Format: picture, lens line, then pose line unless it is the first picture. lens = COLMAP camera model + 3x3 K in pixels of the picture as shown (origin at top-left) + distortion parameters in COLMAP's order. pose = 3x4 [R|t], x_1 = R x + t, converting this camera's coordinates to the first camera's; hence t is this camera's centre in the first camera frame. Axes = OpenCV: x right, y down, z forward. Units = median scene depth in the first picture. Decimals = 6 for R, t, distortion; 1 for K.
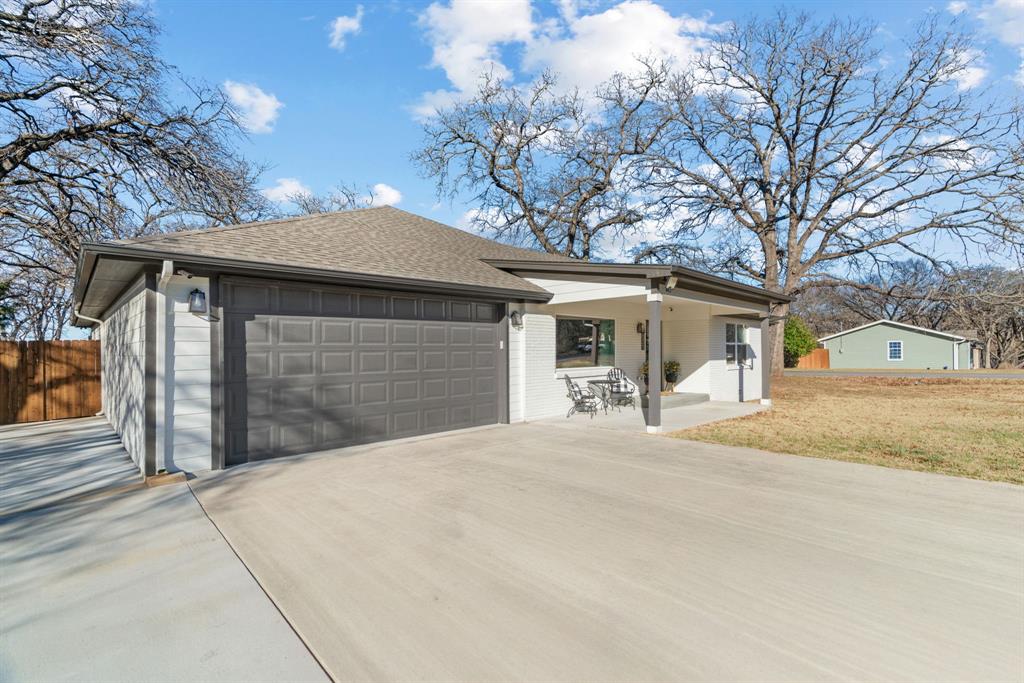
lens RADIAL K [[457.8, 0, 527.6], [0, 457.8, 345.8], [0, 0, 1]] dist [0.002304, 0.000025]
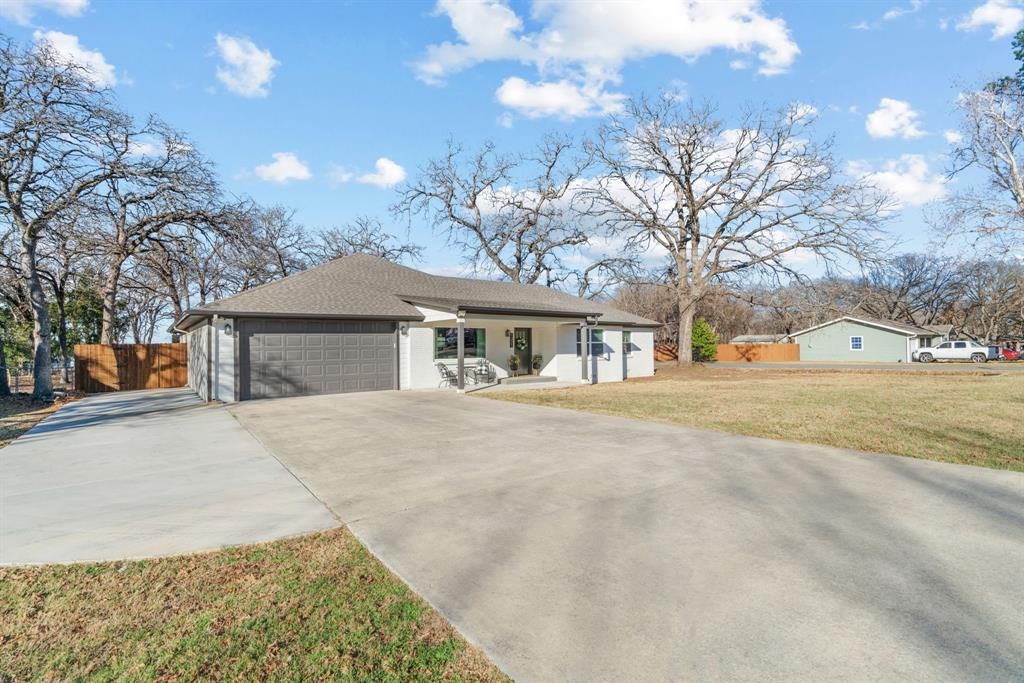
lens RADIAL K [[459.6, 0, 524.5], [0, 459.6, 337.5], [0, 0, 1]] dist [-0.000945, 0.000157]
pose [[0.994381, -0.005297, -0.105731, 0.646592], [0.004703, 0.999972, -0.005868, -0.021863], [0.105759, 0.005338, 0.994377, -0.733853]]
